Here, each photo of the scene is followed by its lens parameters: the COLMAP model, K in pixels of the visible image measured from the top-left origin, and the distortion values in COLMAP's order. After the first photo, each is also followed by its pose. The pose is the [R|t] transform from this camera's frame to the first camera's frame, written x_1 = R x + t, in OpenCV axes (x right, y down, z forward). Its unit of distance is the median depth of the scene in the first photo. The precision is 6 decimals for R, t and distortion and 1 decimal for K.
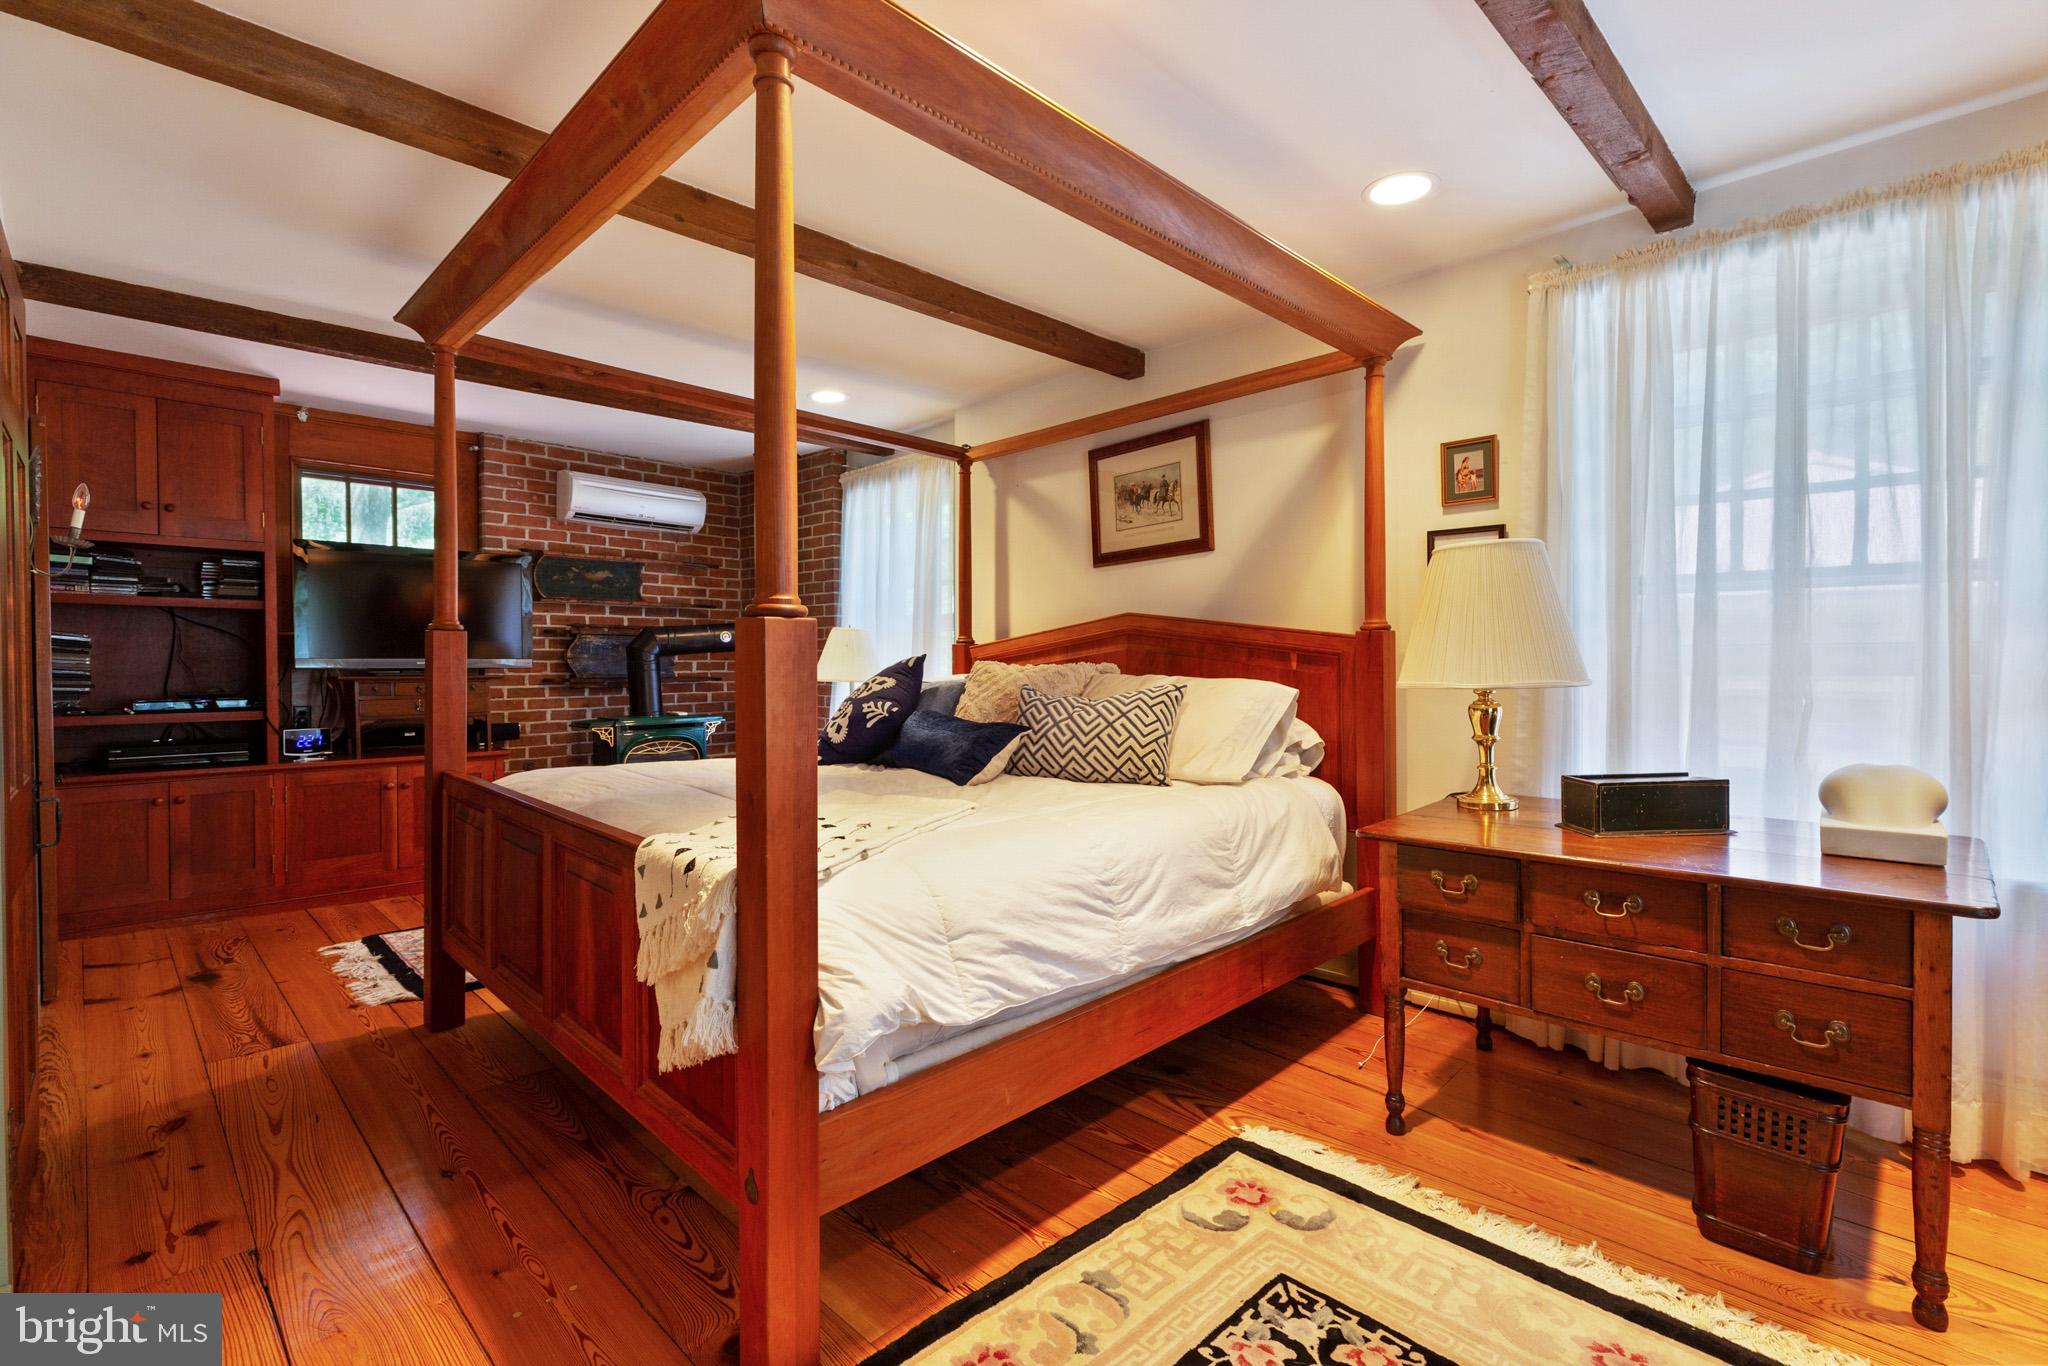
lens RADIAL K [[916.8, 0, 1035.7], [0, 916.8, 677.8], [0, 0, 1]] dist [0.003175, 0.000386]
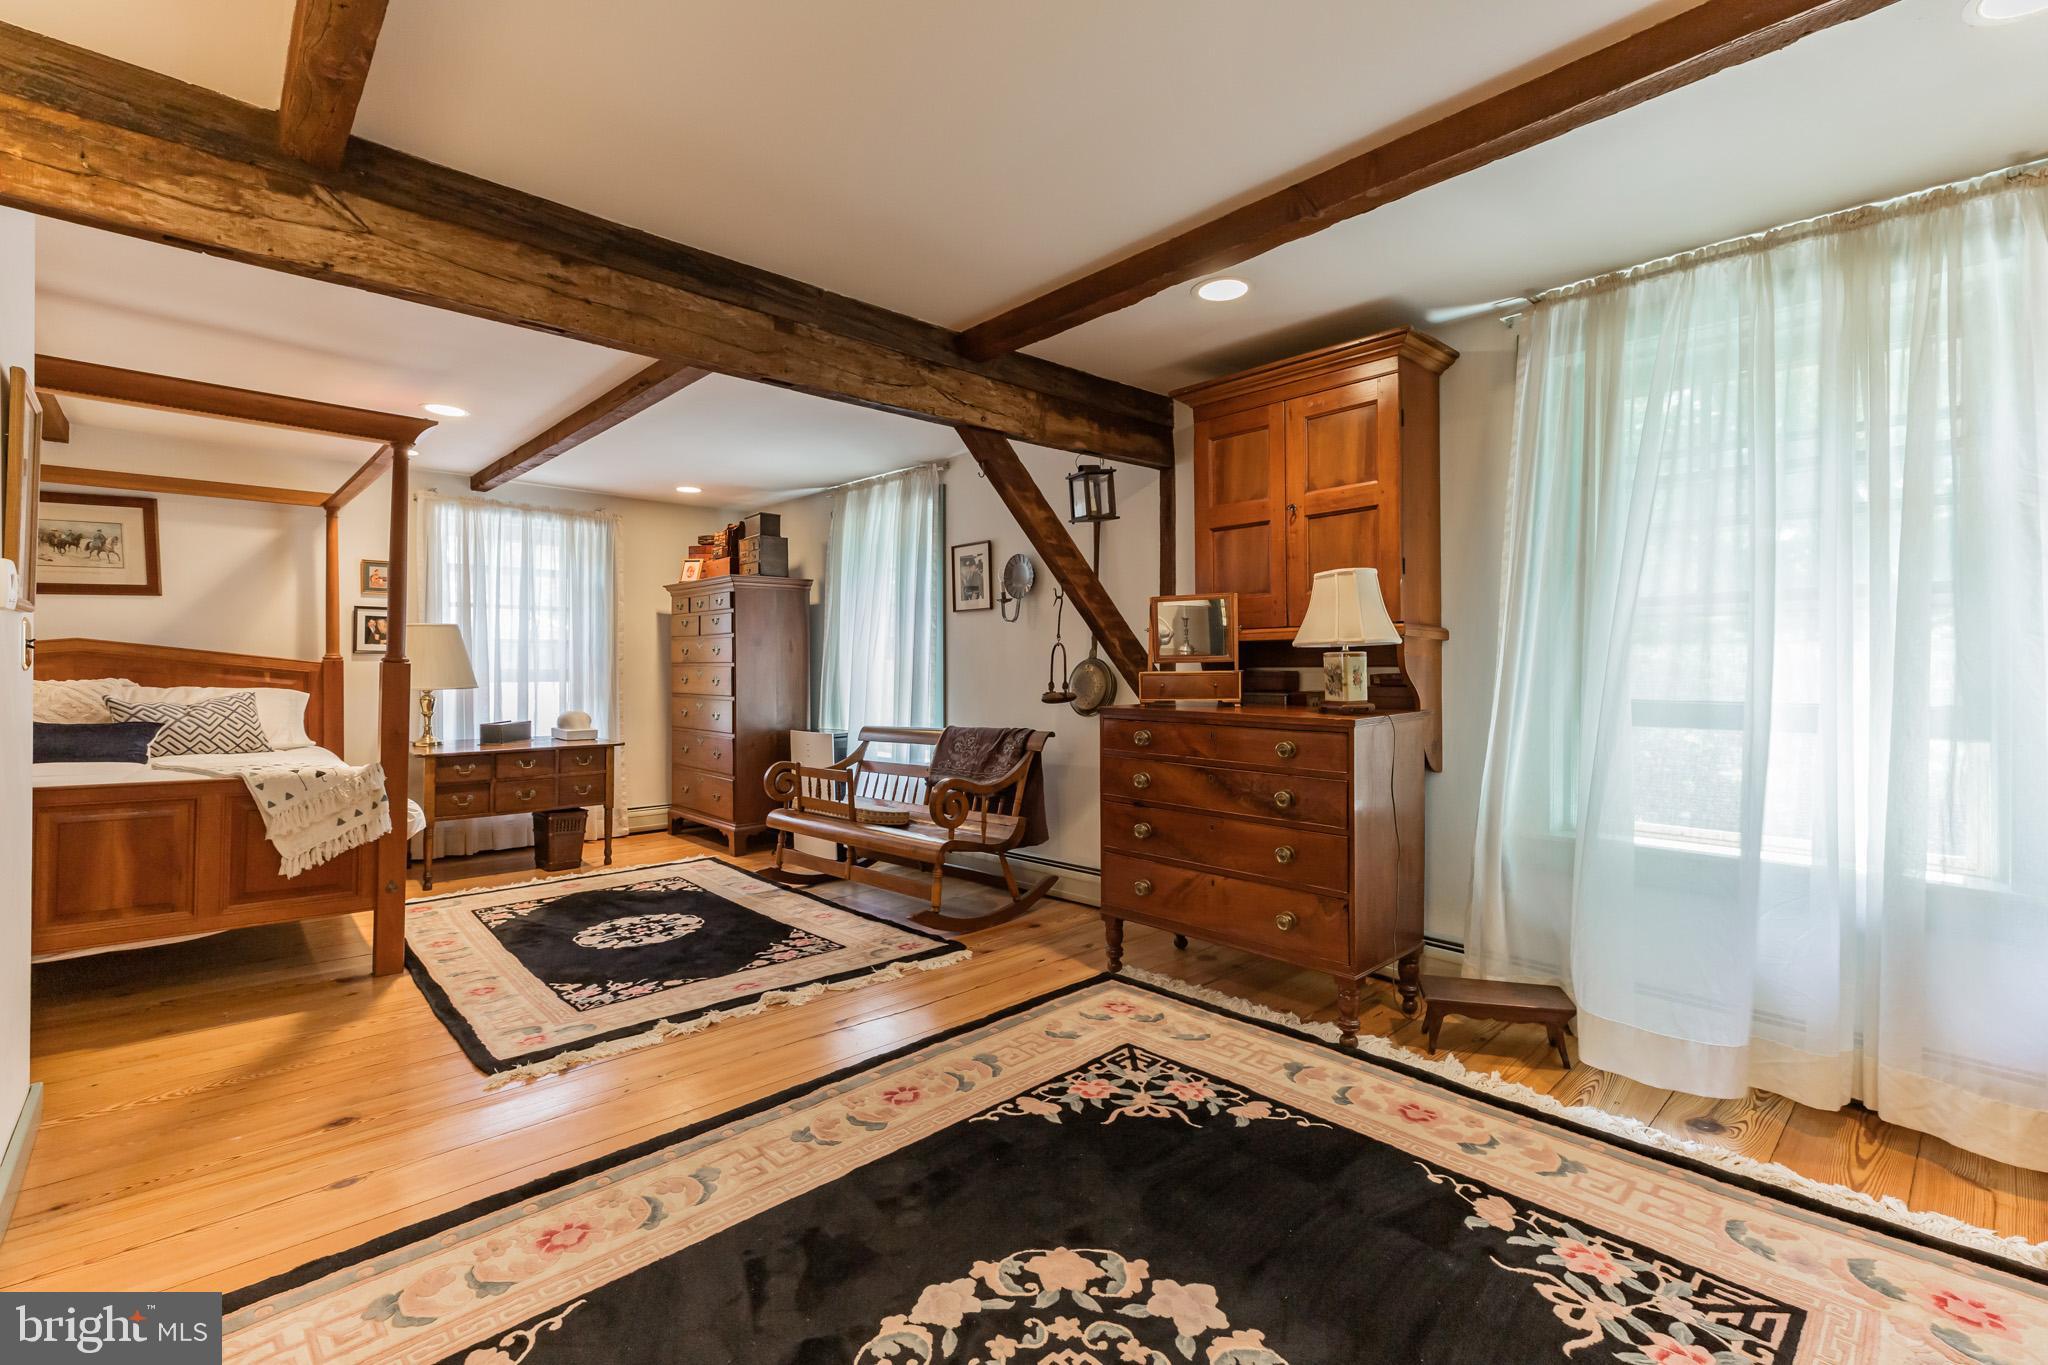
lens RADIAL K [[916.8, 0, 1035.7], [0, 916.8, 677.3], [0, 0, 1]] dist [0.003175, 0.000386]
pose [[0.037475, -0.007798, 0.999267, -1.417210], [0.011574, 0.999906, 0.007369, -0.014771], [-0.999231, 0.011289, 0.037562, -0.446778]]
